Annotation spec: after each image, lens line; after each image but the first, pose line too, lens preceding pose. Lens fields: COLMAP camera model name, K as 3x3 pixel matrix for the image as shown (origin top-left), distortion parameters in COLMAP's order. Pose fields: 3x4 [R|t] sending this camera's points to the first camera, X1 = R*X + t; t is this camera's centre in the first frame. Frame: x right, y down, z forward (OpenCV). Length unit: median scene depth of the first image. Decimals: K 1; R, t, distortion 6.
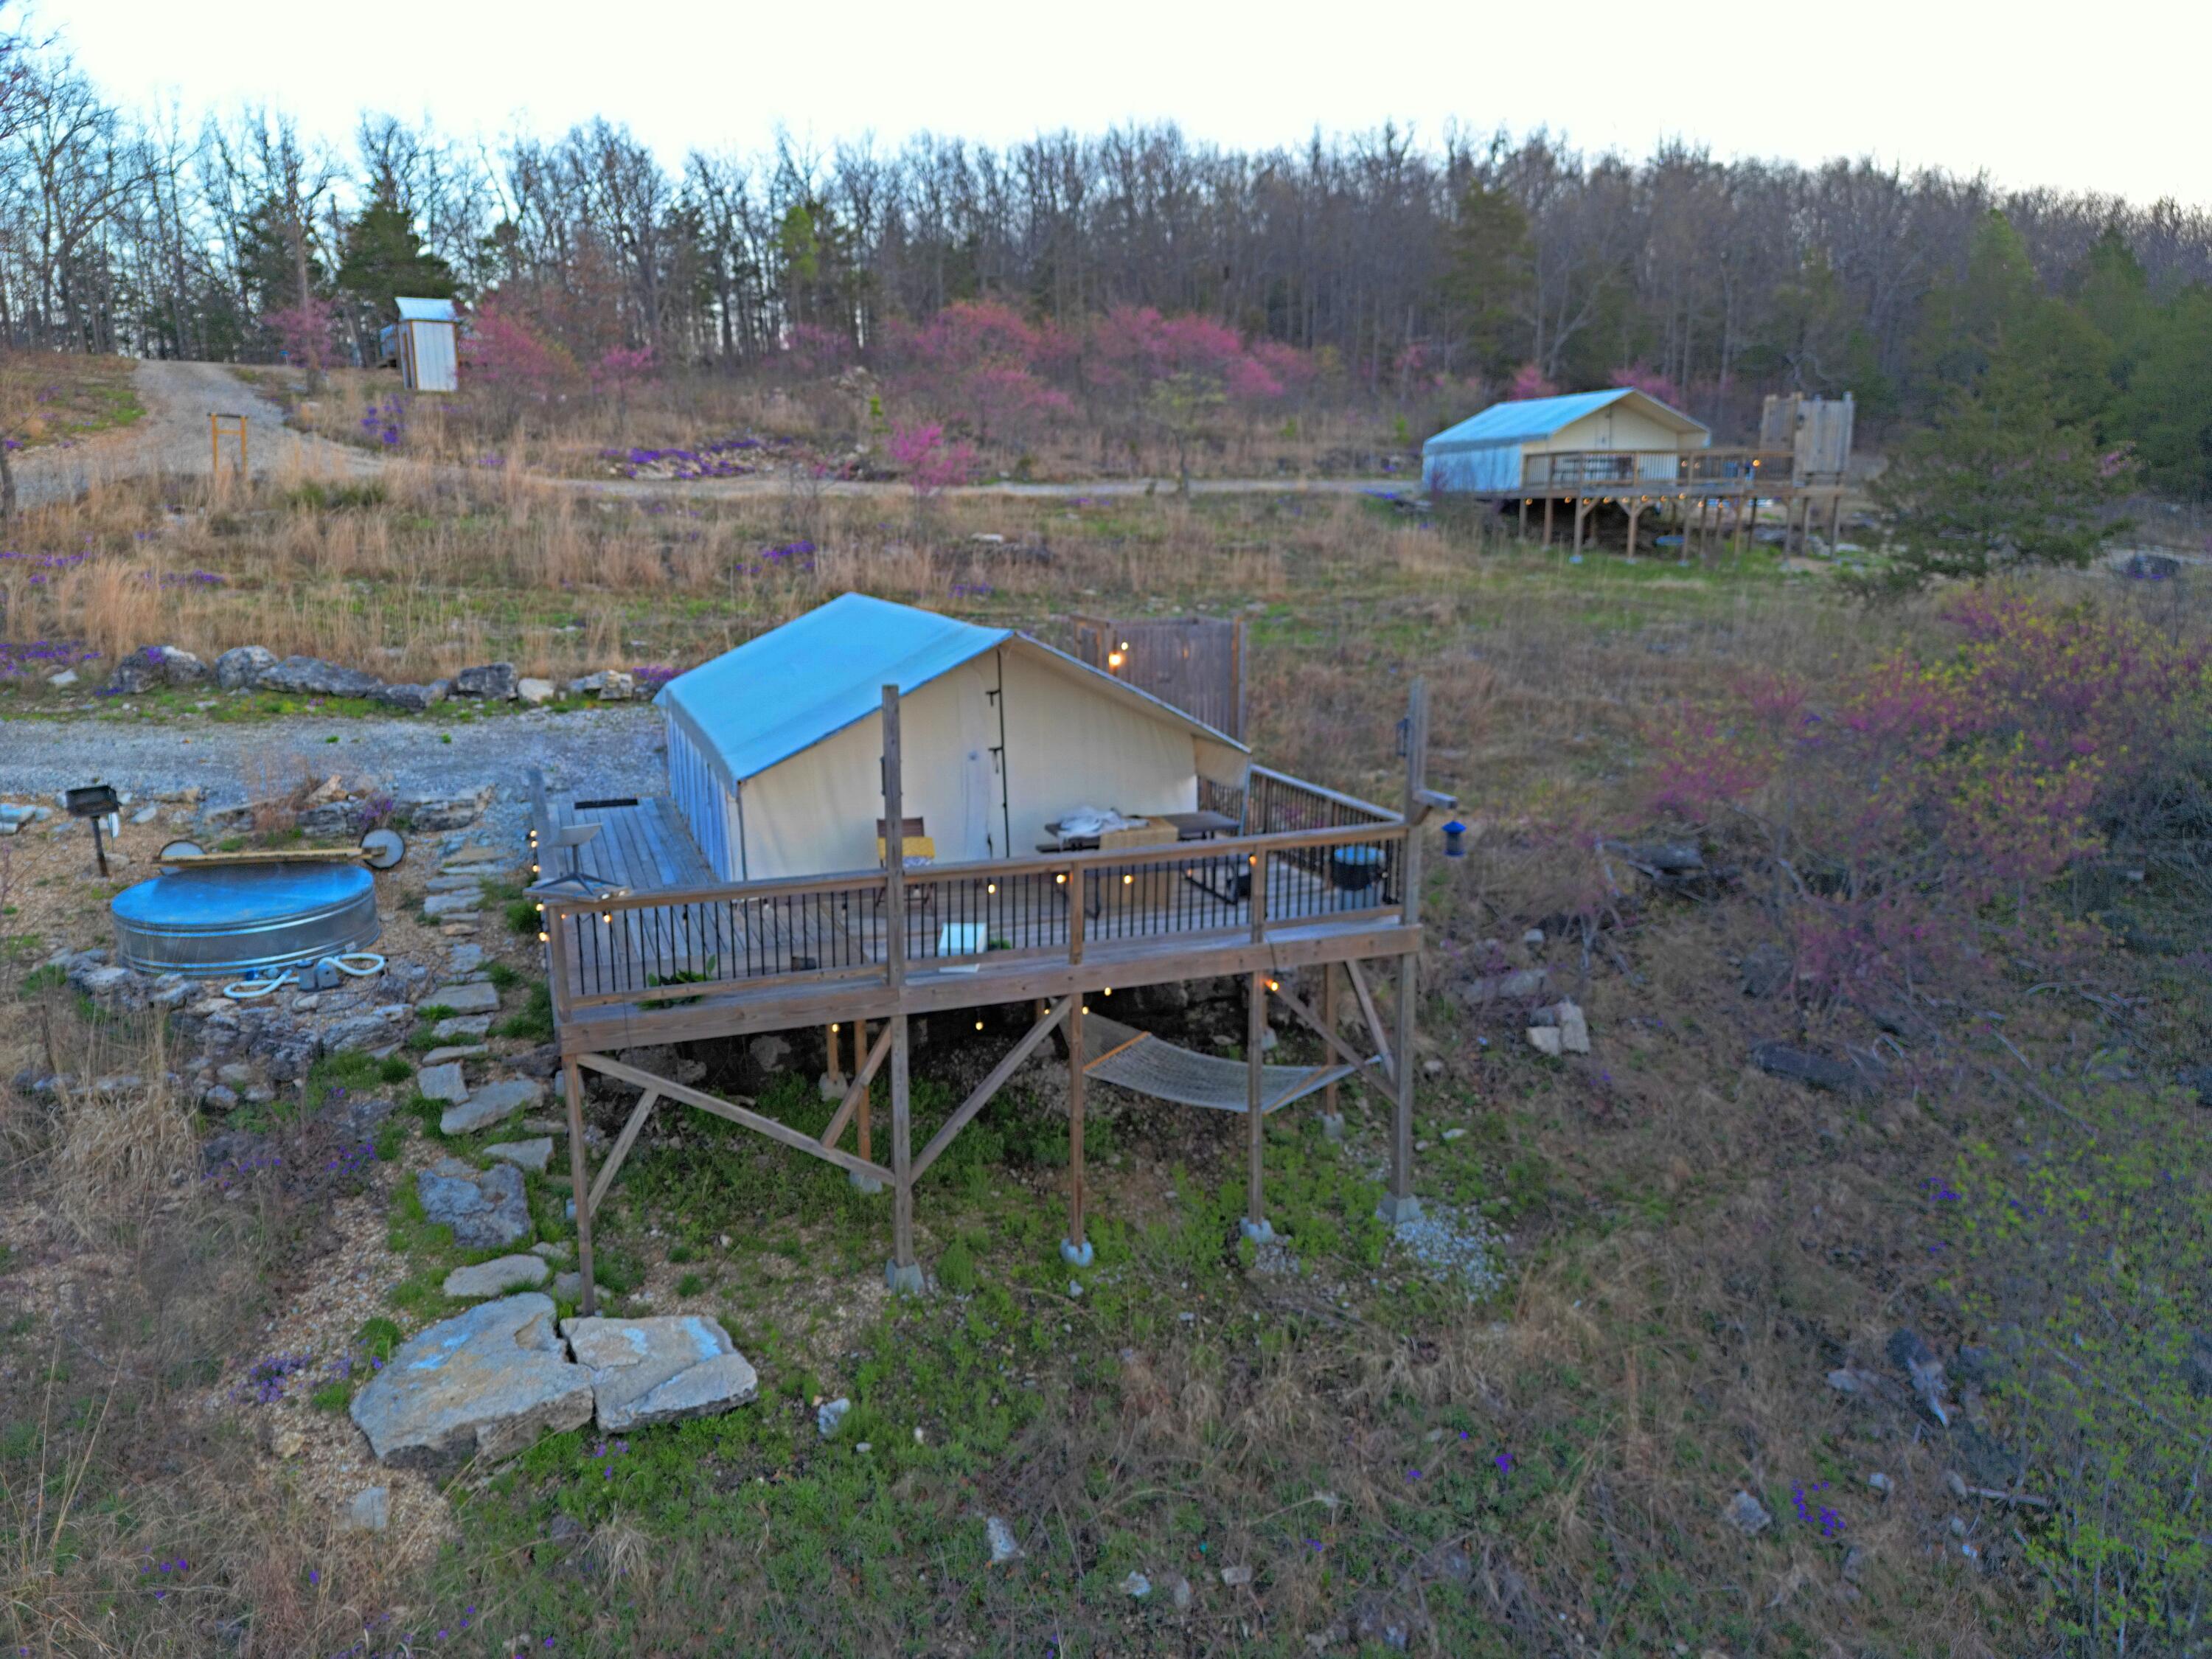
lens RADIAL K [[1540.8, 0, 1114.5], [0, 1540.8, 830.4], [0, 0, 1]] dist [0.060135, -0.014584]
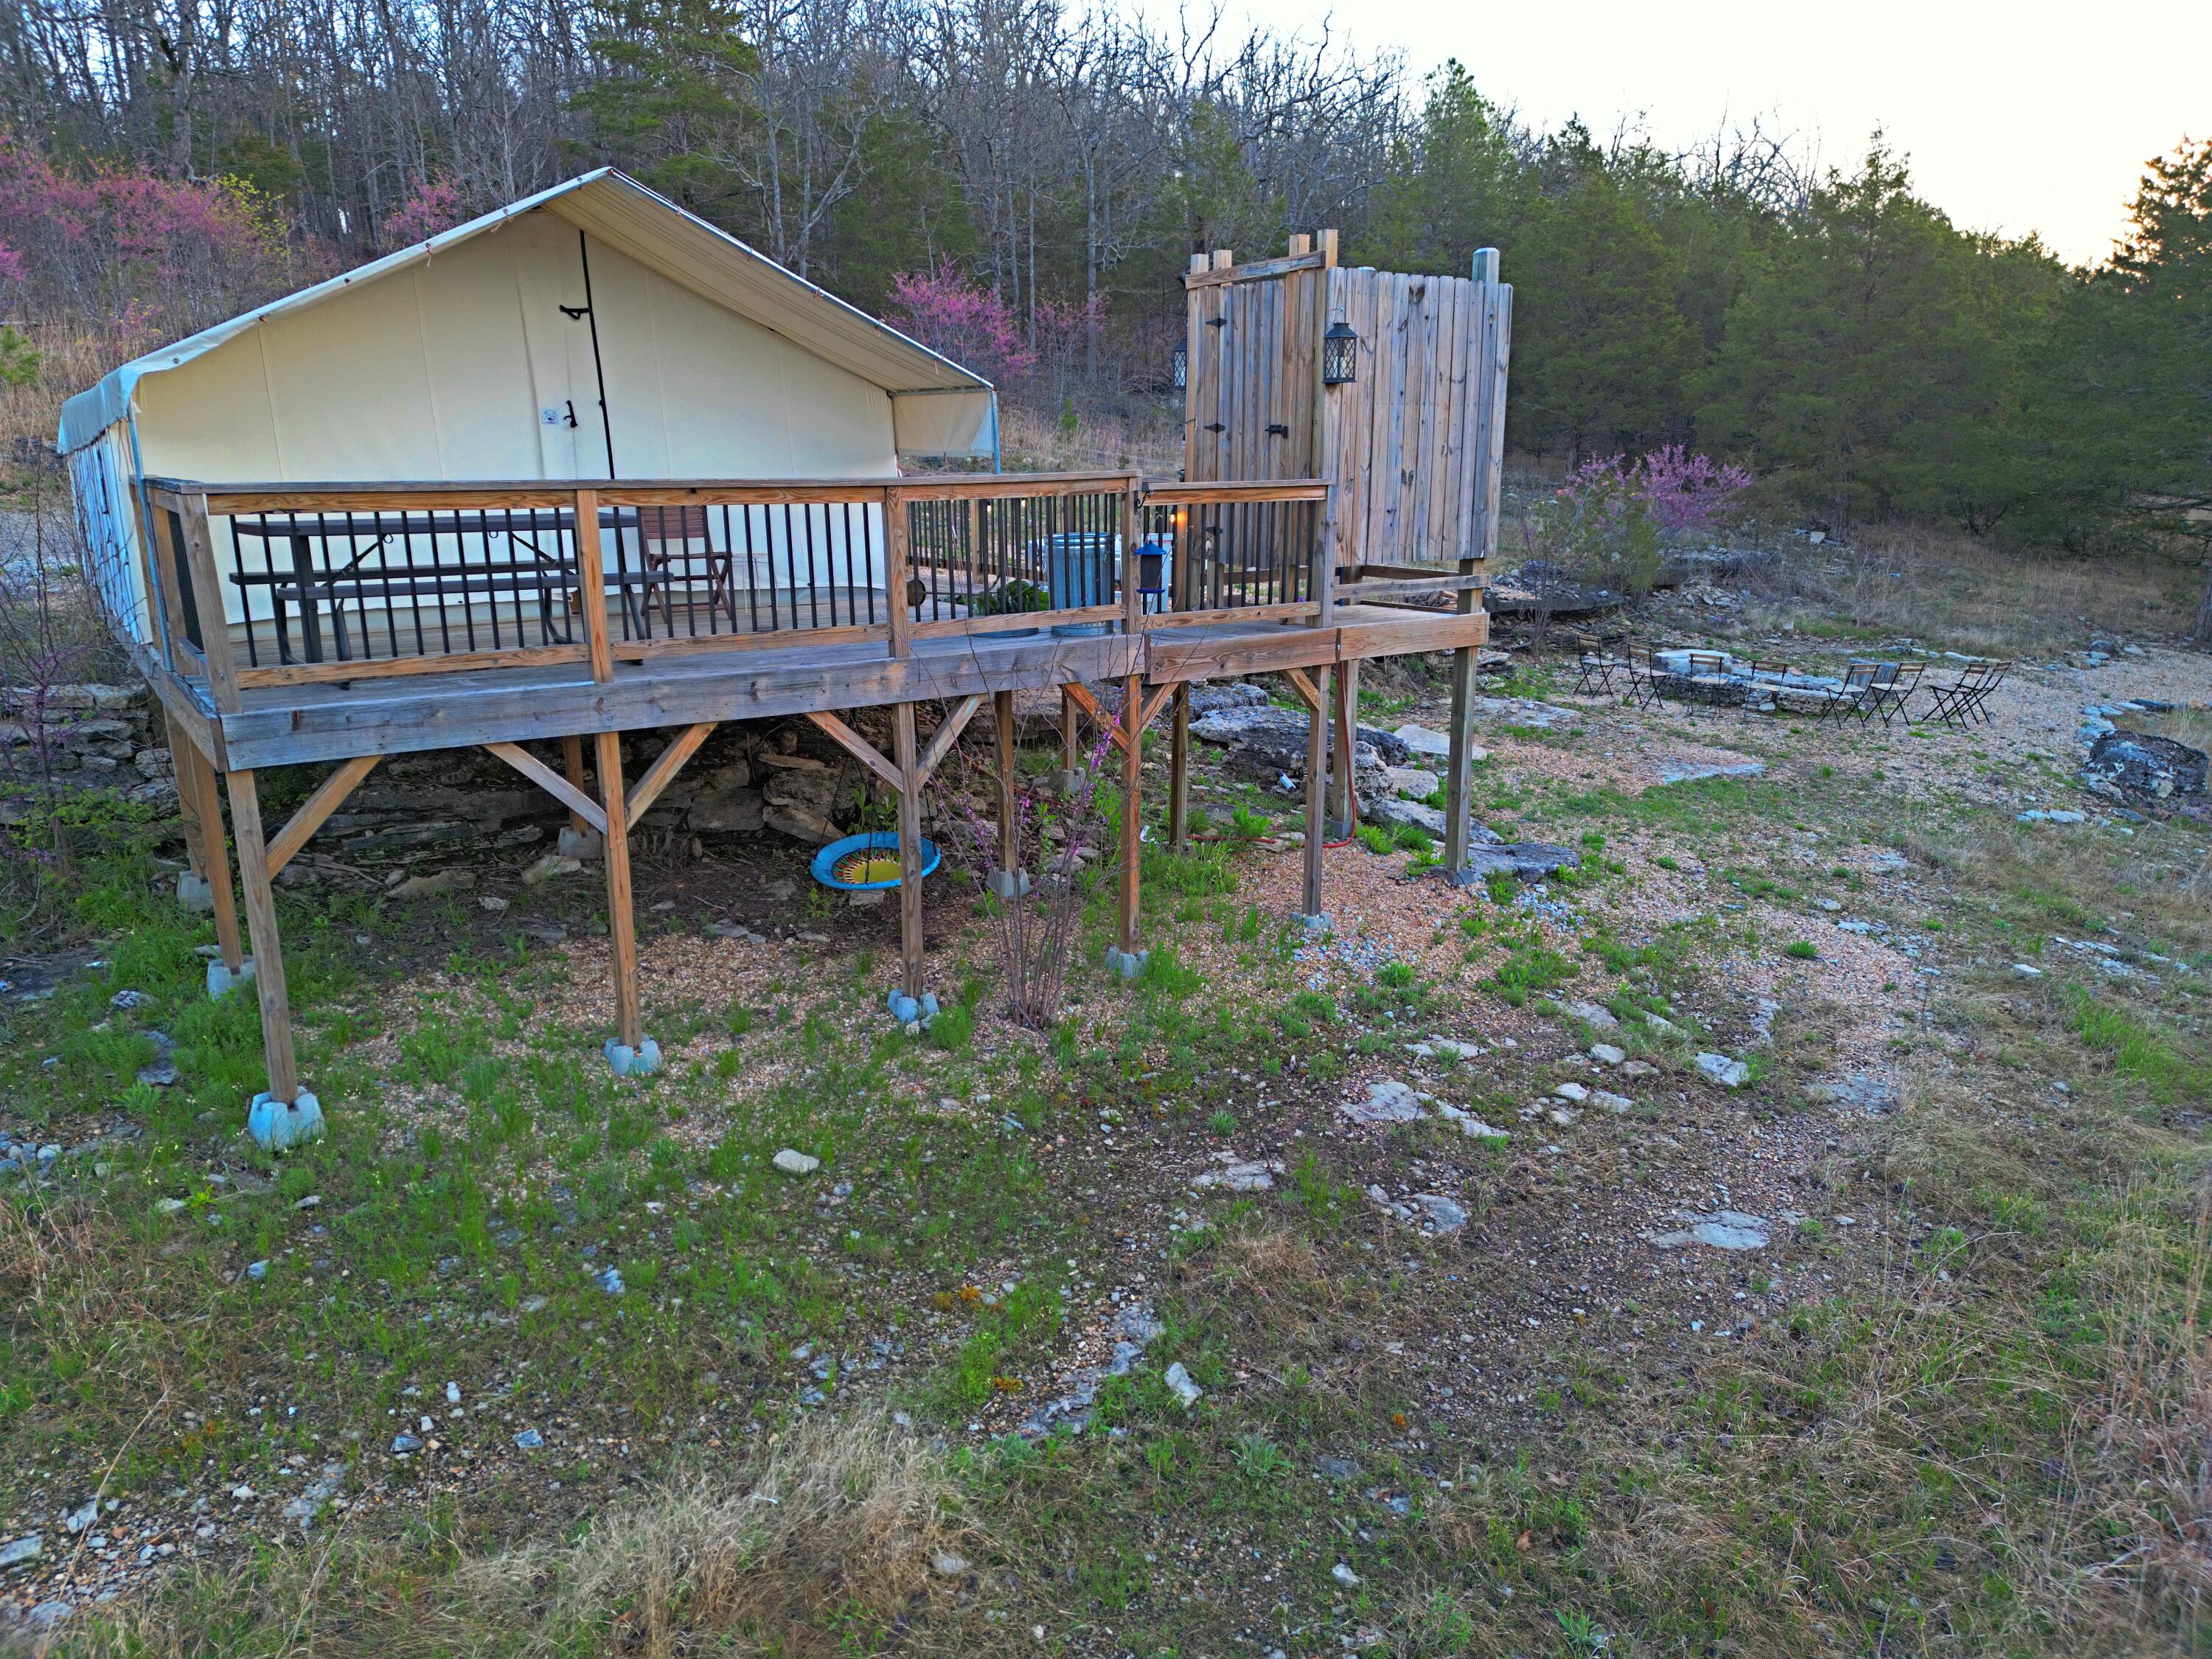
lens RADIAL K [[1540.8, 0, 1109.2], [0, 1540.8, 828.5], [0, 0, 1]] dist [0.060135, -0.014584]
pose [[0.940226, -0.076838, 0.331771, 0.320379], [0.069158, 0.996995, 0.034913, -0.199003], [-0.333456, -0.009882, 0.942714, 0.783009]]
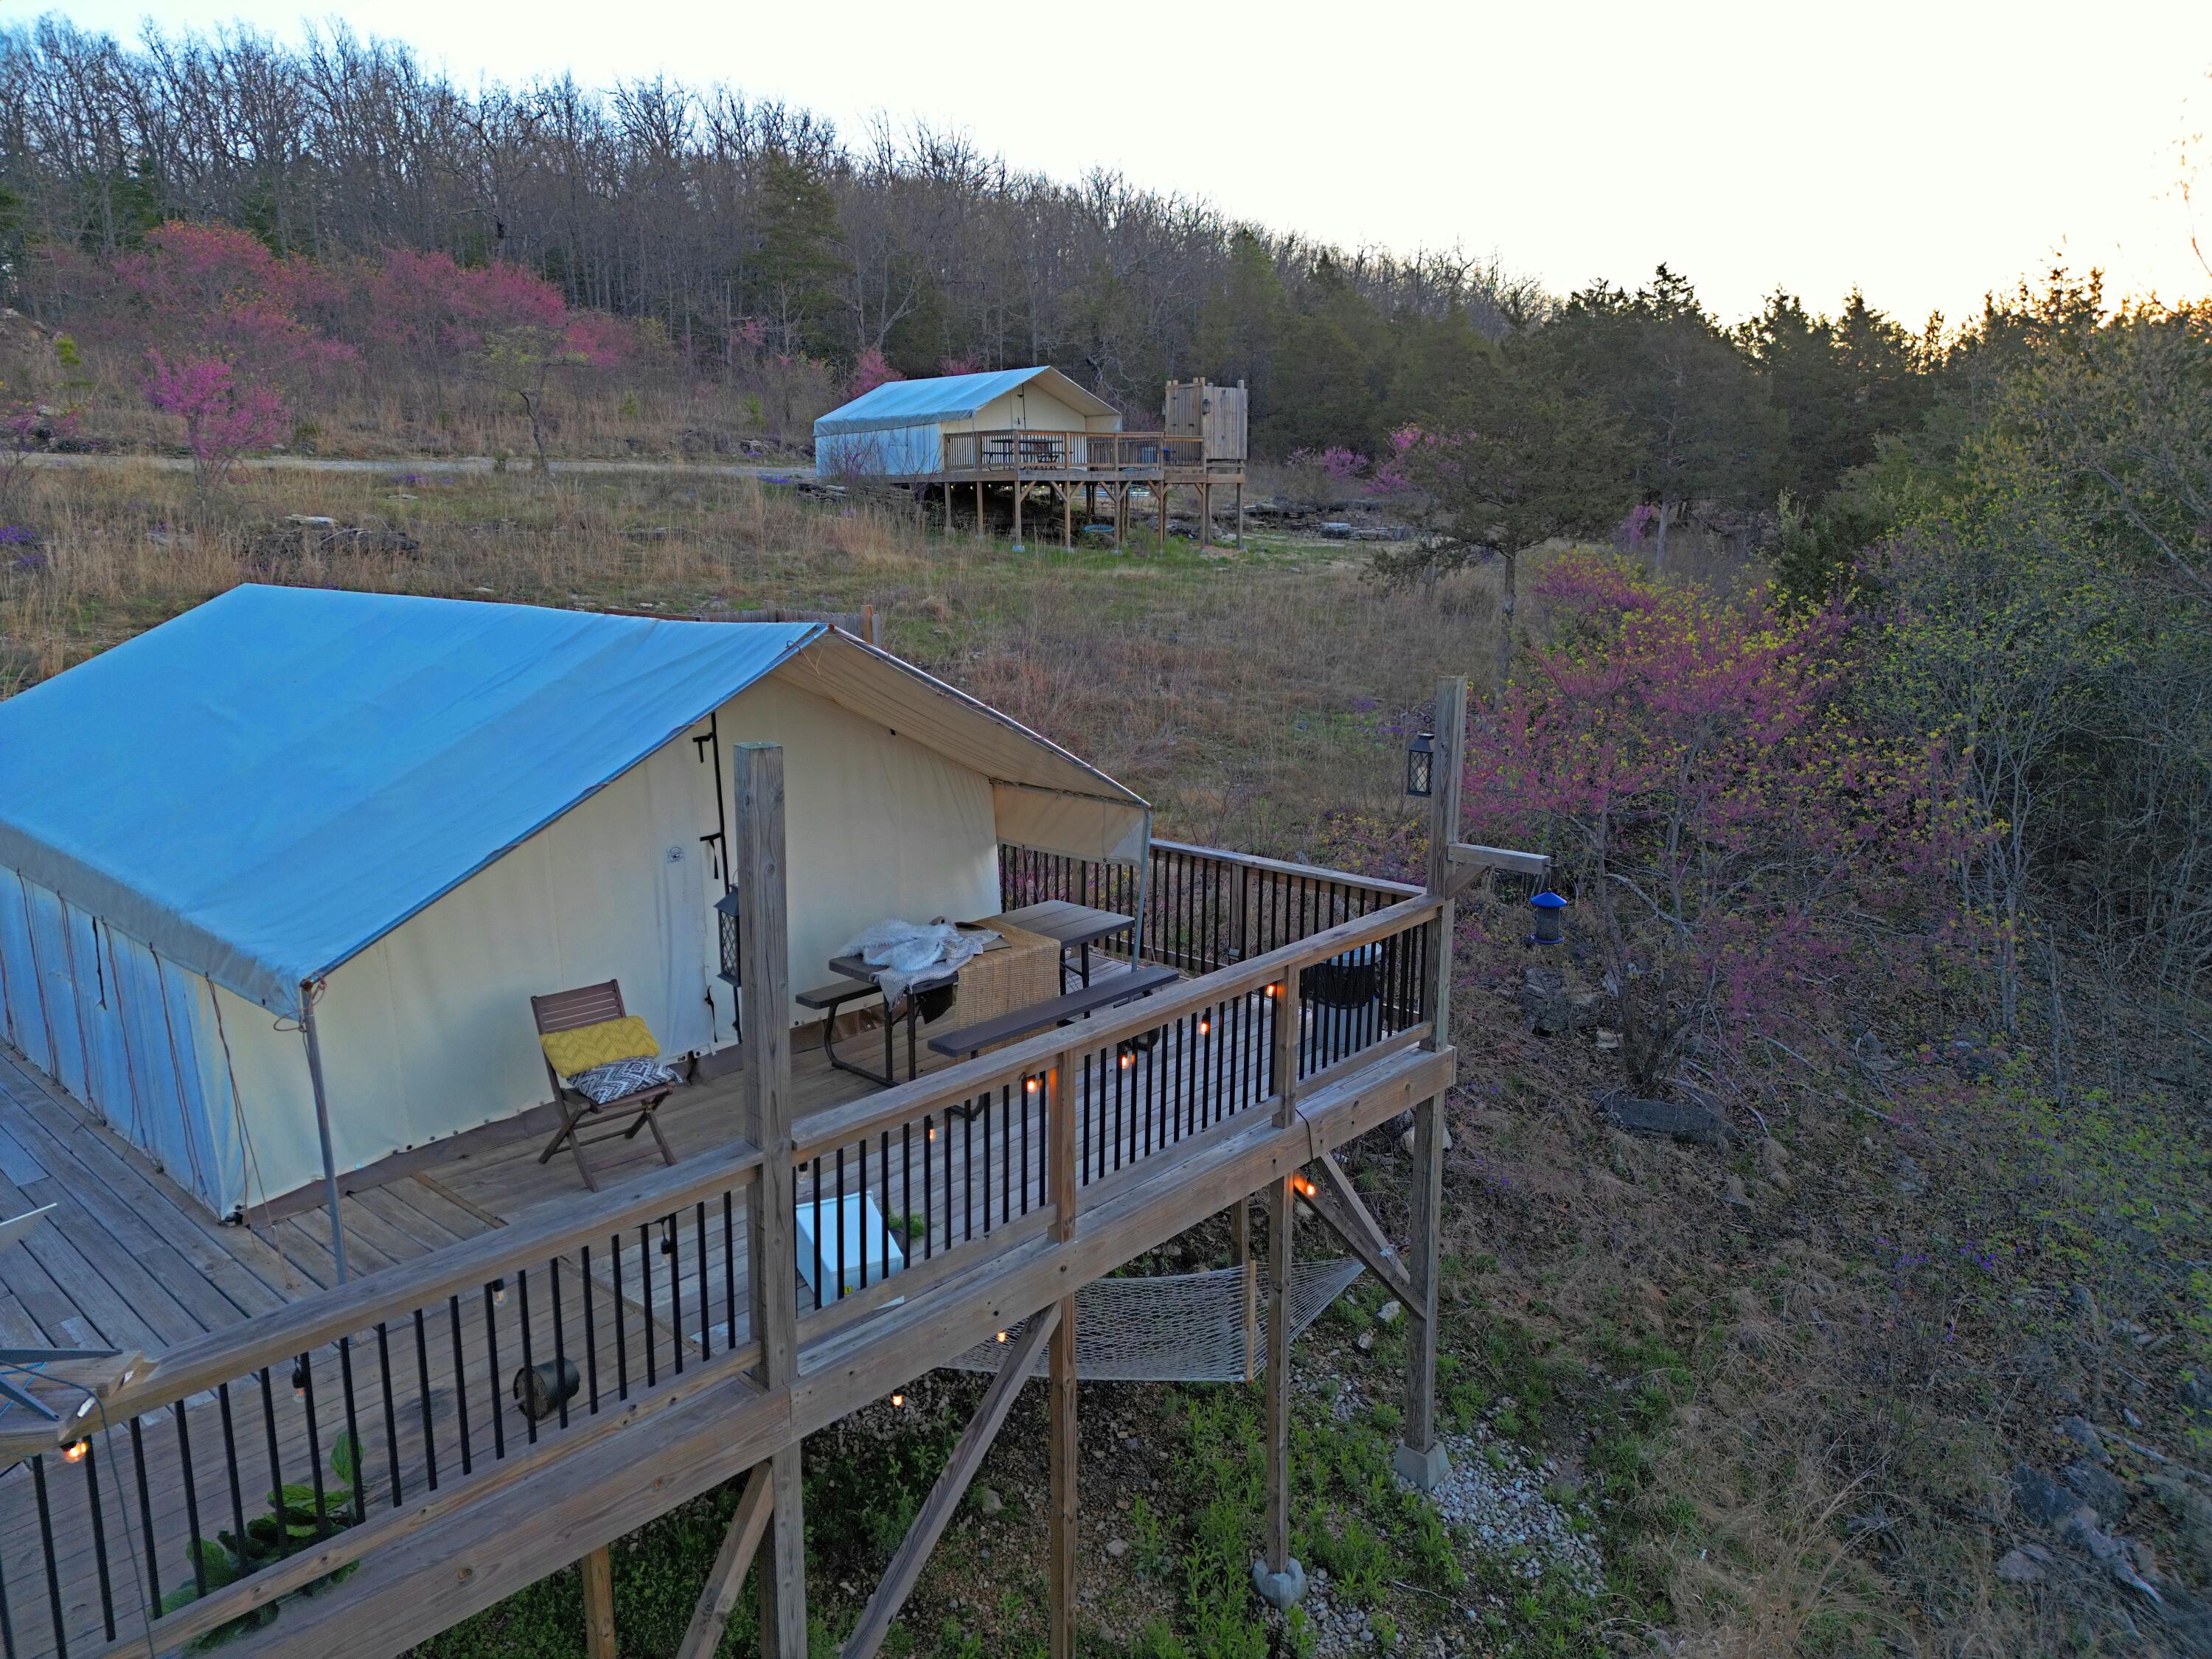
lens RADIAL K [[1540.8, 0, 1107.3], [0, 1540.8, 833.0], [0, 0, 1]] dist [0.060135, -0.014584]
pose [[0.895703, -0.095674, 0.434238, -0.068076], [0.096827, 0.995110, 0.019525, -0.018065], [-0.433983, 0.024557, 0.900587, 0.149004]]
